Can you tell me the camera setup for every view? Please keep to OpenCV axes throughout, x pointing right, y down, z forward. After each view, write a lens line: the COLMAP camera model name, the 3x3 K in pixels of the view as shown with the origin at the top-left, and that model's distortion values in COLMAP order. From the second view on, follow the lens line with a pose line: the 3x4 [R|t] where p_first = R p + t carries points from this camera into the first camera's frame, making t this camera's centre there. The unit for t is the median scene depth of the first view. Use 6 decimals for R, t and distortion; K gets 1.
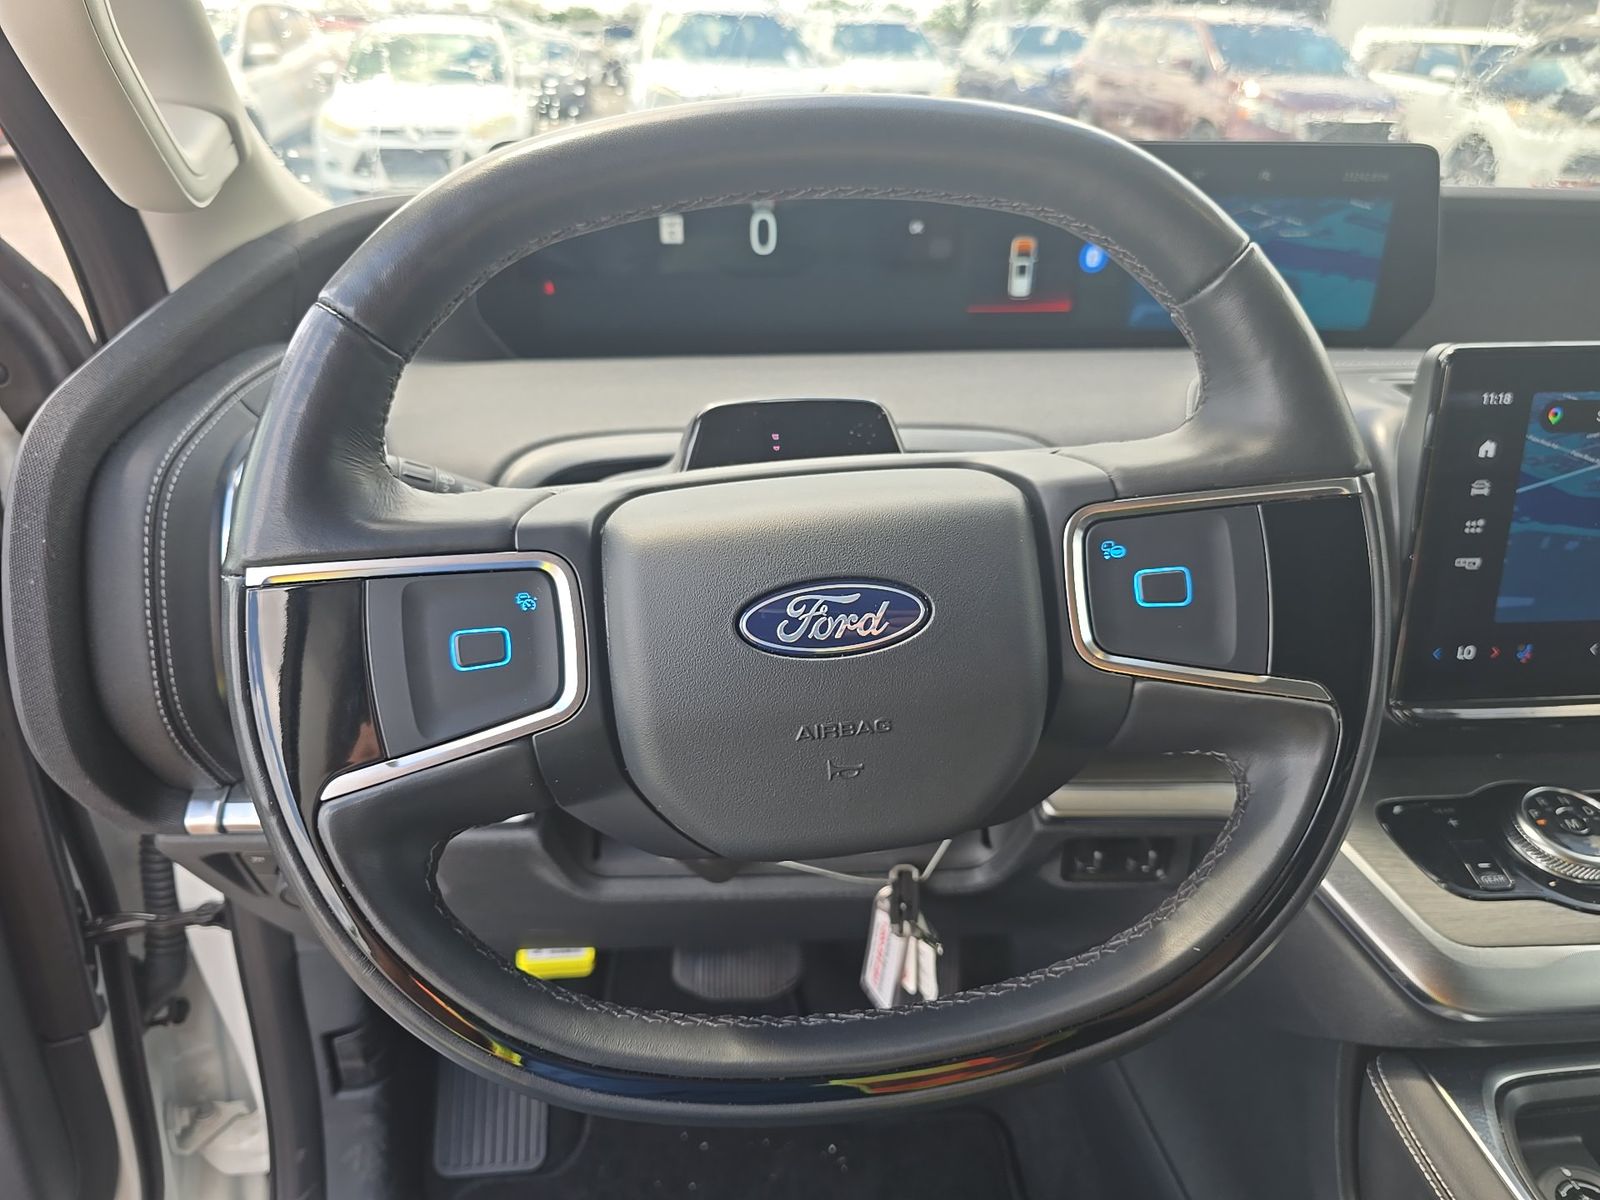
lens RADIAL K [[1137.3, 0, 800.0], [0, 1137.3, 600.0], [0, 0, 1]] dist [-0.000239, -0.011132]
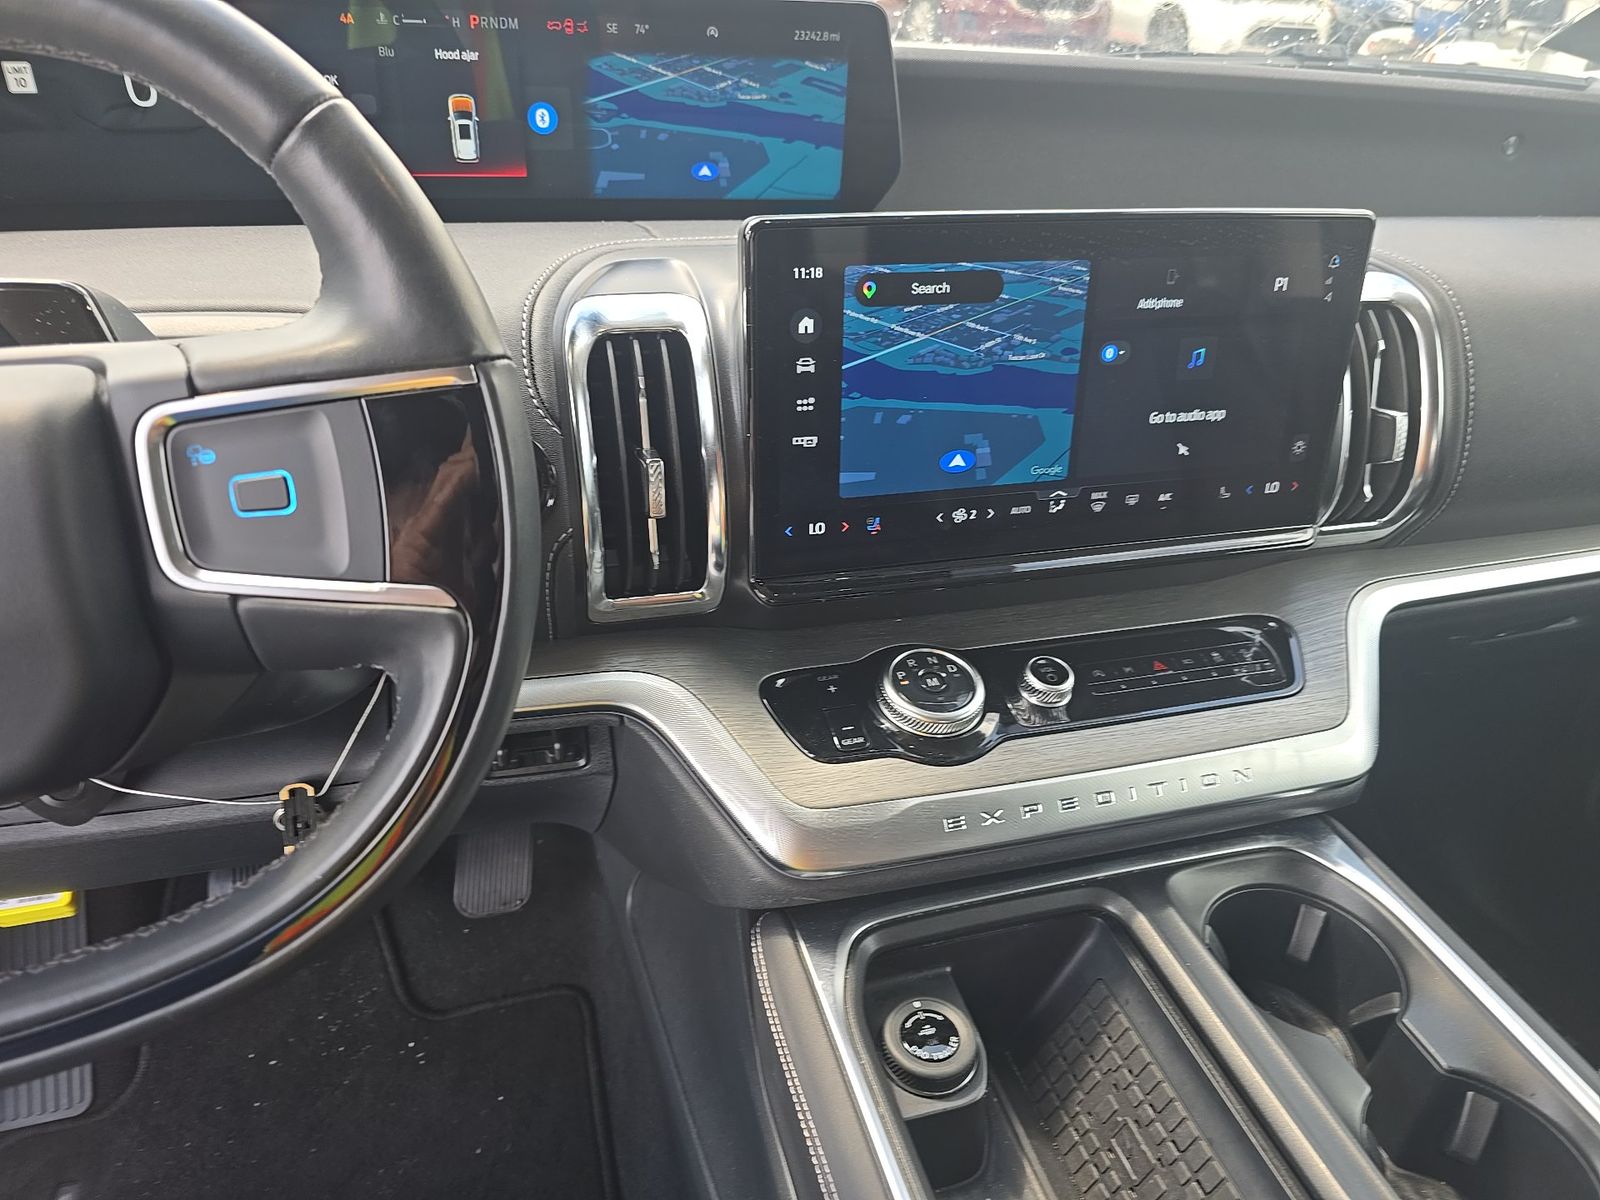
lens RADIAL K [[1095.4, 0, 800.0], [0, 1095.4, 600.0], [0, 0, 1]] dist [0.088973, -0.105672]
pose [[0.976182, -0.073514, 0.204118, 0.378211], [0.050238, 0.991864, 0.116967, -0.006725], [-0.211056, -0.103926, 0.971933, 0.033972]]
